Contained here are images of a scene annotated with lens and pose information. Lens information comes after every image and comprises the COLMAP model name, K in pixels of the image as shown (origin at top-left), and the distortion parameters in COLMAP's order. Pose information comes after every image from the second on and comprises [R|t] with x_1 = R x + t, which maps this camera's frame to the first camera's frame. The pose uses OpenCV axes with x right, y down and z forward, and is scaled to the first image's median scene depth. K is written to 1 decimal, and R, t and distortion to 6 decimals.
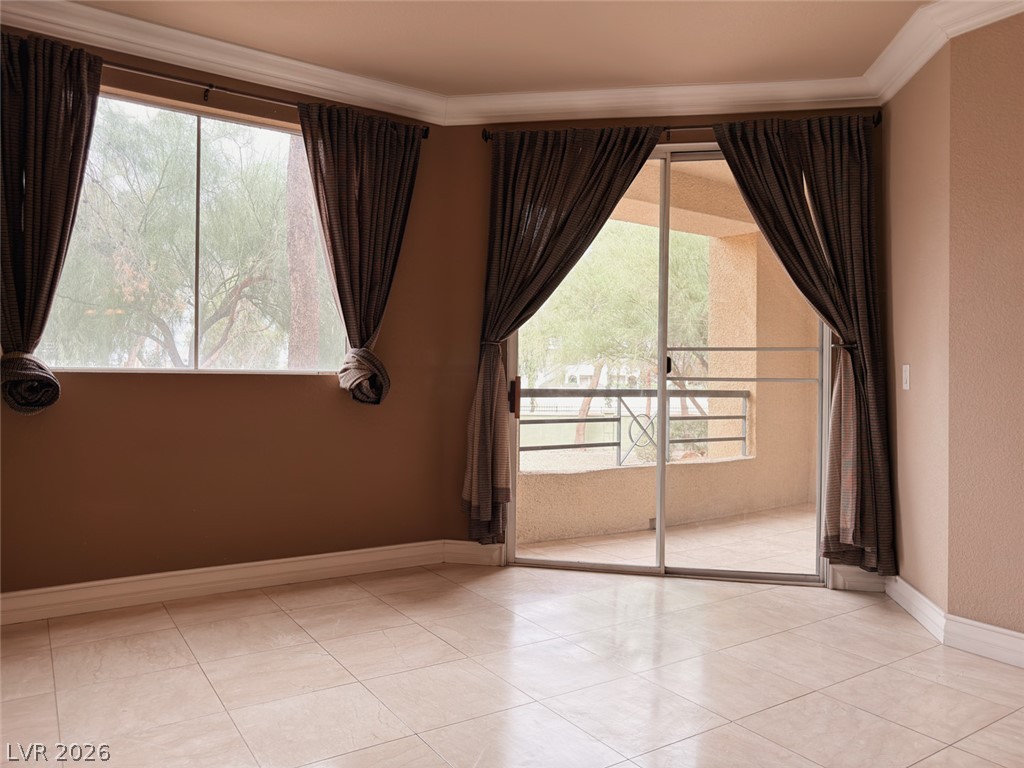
lens RADIAL K [[729.6, 0, 512.0], [0, 729.6, 384.0], [0, 0, 1]] dist [0.006727, 0.001926]
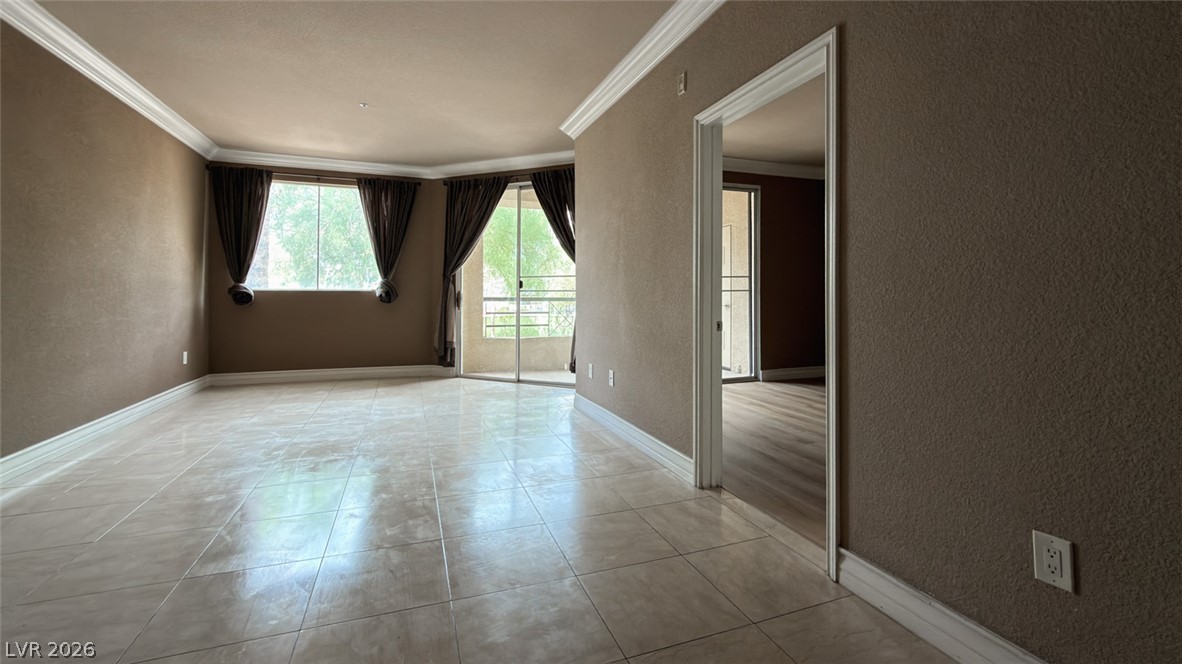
lens RADIAL K [[497.6, 0, 594.5], [0, 497.6, 288.5], [0, 0, 1]] dist [-0.000221, -0.000007]
pose [[0.974090, -0.013112, -0.225781, 0.794850], [0.007335, 0.999624, -0.026409, 0.027926], [0.226042, 0.024068, 0.973820, -0.389844]]
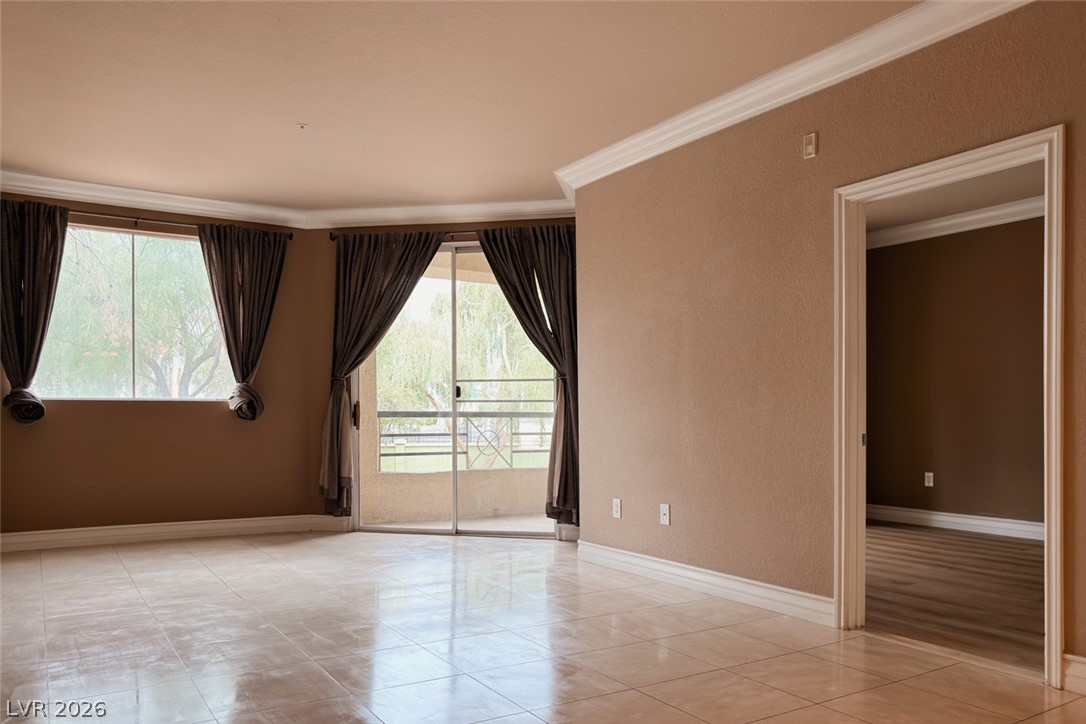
lens RADIAL K [[806.7, 0, 541.7], [0, 806.7, 419.9], [0, 0, 1]] dist [0.001257, -0.004676]
pose [[0.999550, -0.012038, -0.027471, 0.449137], [0.012013, 0.999927, -0.001061, 0.036071], [0.027482, 0.000730, 0.999622, -0.641320]]
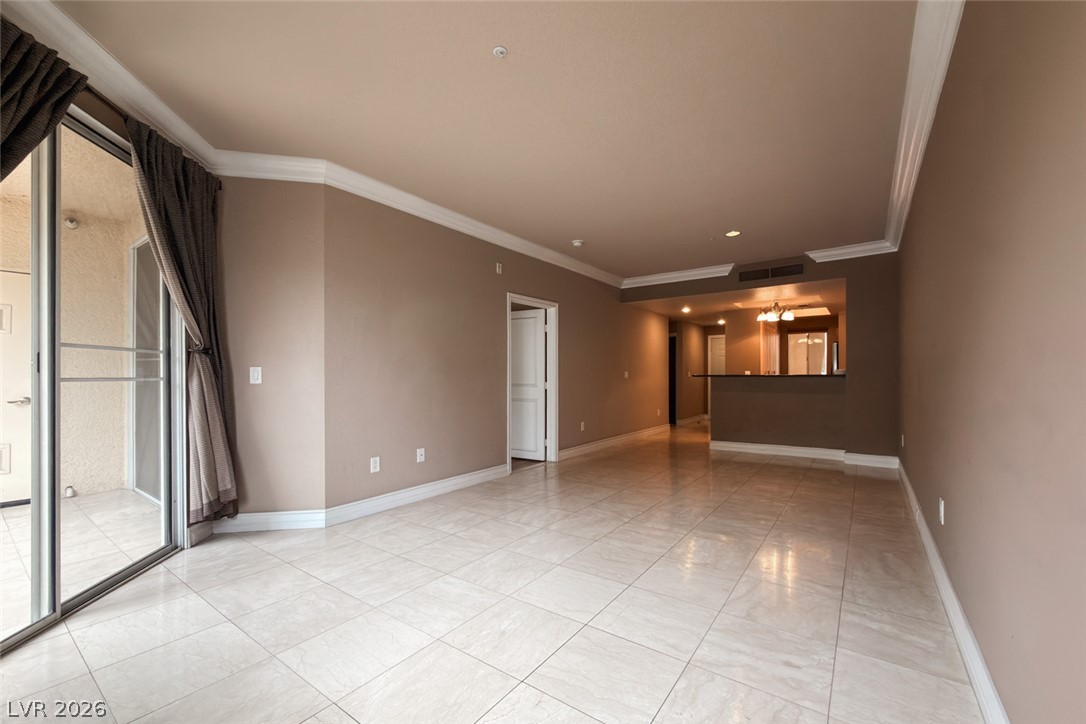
lens RADIAL K [[441.8, 0, 545.4], [0, 441.8, 375.2], [0, 0, 1]] dist [-0.000645, 0.000086]
pose [[-0.347222, -0.005292, 0.937768, -0.462861], [0.009356, 0.999915, 0.009107, -0.010480], [-0.937736, 0.011936, -0.347143, 0.692384]]
